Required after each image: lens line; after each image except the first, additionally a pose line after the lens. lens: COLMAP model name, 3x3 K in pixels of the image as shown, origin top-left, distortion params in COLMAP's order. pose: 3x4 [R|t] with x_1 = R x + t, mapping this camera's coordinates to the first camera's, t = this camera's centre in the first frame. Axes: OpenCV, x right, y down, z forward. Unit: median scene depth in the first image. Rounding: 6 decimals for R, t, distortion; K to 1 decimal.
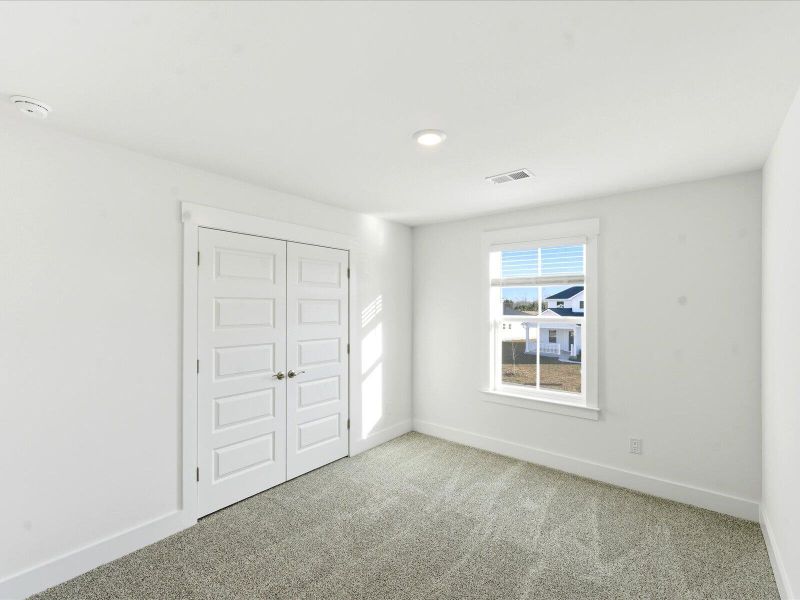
lens RADIAL K [[376.2, 0, 401.6], [0, 376.2, 302.2], [0, 0, 1]] dist [0.010212, -0.000685]
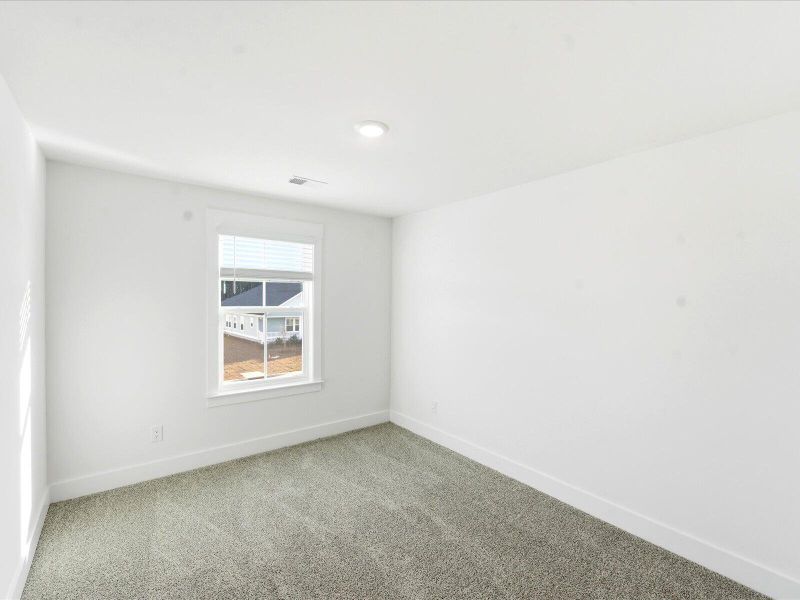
lens RADIAL K [[376.2, 0, 402.2], [0, 376.2, 301.0], [0, 0, 1]] dist [0.010212, -0.000685]
pose [[0.232479, -0.009550, 0.972555, -0.570155], [-0.017193, 0.999755, 0.013927, 0.001380], [-0.972449, -0.019959, 0.232258, 0.434794]]
